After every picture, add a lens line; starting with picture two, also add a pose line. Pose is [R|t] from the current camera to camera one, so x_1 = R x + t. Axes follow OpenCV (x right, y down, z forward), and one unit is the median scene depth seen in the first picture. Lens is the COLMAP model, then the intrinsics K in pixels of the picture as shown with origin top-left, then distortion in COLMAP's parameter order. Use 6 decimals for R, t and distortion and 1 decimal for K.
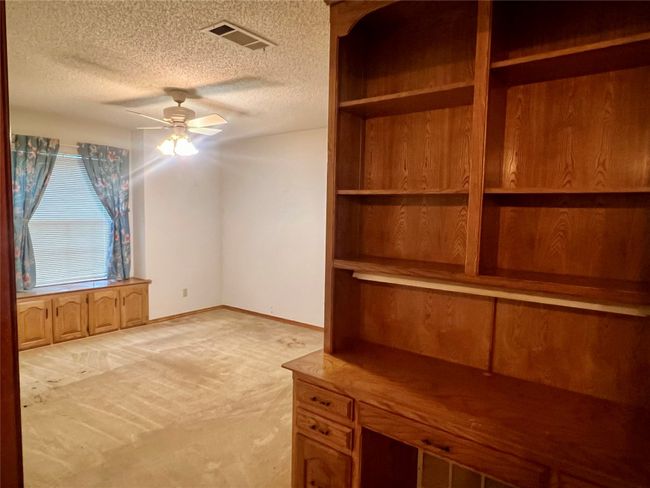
lens RADIAL K [[422.7, 0, 326.1], [0, 422.7, 247.0], [0, 0, 1]] dist [-0.021068, 0.005925]
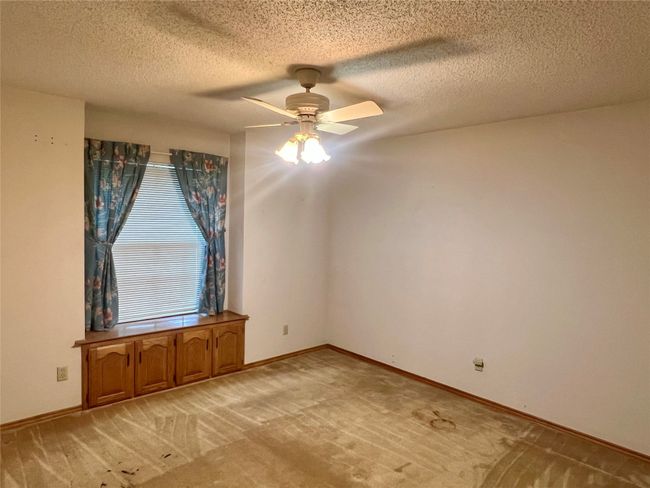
lens RADIAL K [[422.7, 0, 324.1], [0, 422.7, 242.0], [0, 0, 1]] dist [-0.021068, 0.005925]
pose [[0.983926, 0.020662, -0.177376, -0.152639], [-0.025544, 0.999354, -0.025284, -0.056488], [0.176739, 0.029408, 0.983818, 0.257539]]
